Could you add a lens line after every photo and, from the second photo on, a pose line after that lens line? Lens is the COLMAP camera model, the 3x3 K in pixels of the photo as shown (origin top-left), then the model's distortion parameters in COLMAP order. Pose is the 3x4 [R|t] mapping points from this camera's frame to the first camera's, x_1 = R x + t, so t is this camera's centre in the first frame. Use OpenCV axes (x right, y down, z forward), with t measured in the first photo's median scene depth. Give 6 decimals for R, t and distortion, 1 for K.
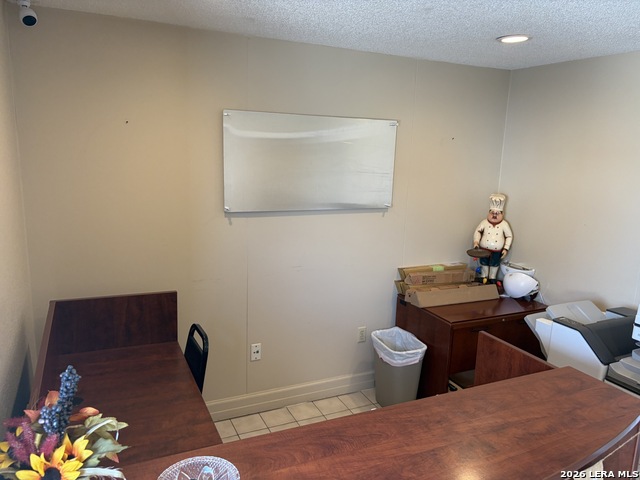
lens RADIAL K [[484.0, 0, 320.0], [0, 484.0, 240.0], [0, 0, 1]] dist [0.086278, -0.161195]
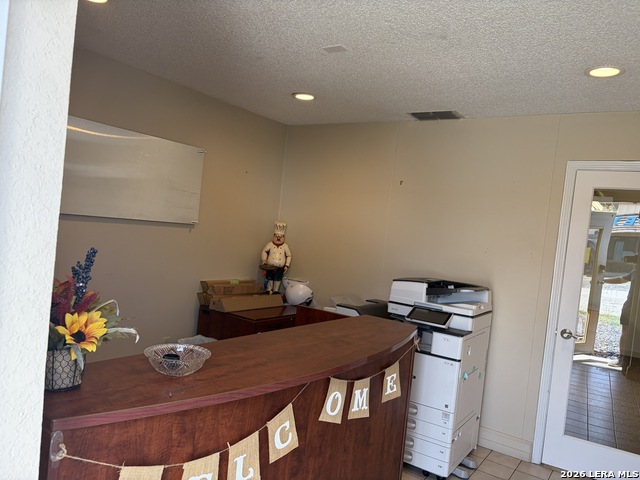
lens RADIAL K [[484.0, 0, 320.0], [0, 484.0, 240.0], [0, 0, 1]] dist [0.086278, -0.161195]
pose [[0.863053, 0.043171, 0.503264, -0.162053], [0.019654, 0.992716, -0.118861, 0.101092], [-0.504730, 0.112475, 0.855919, -0.085520]]
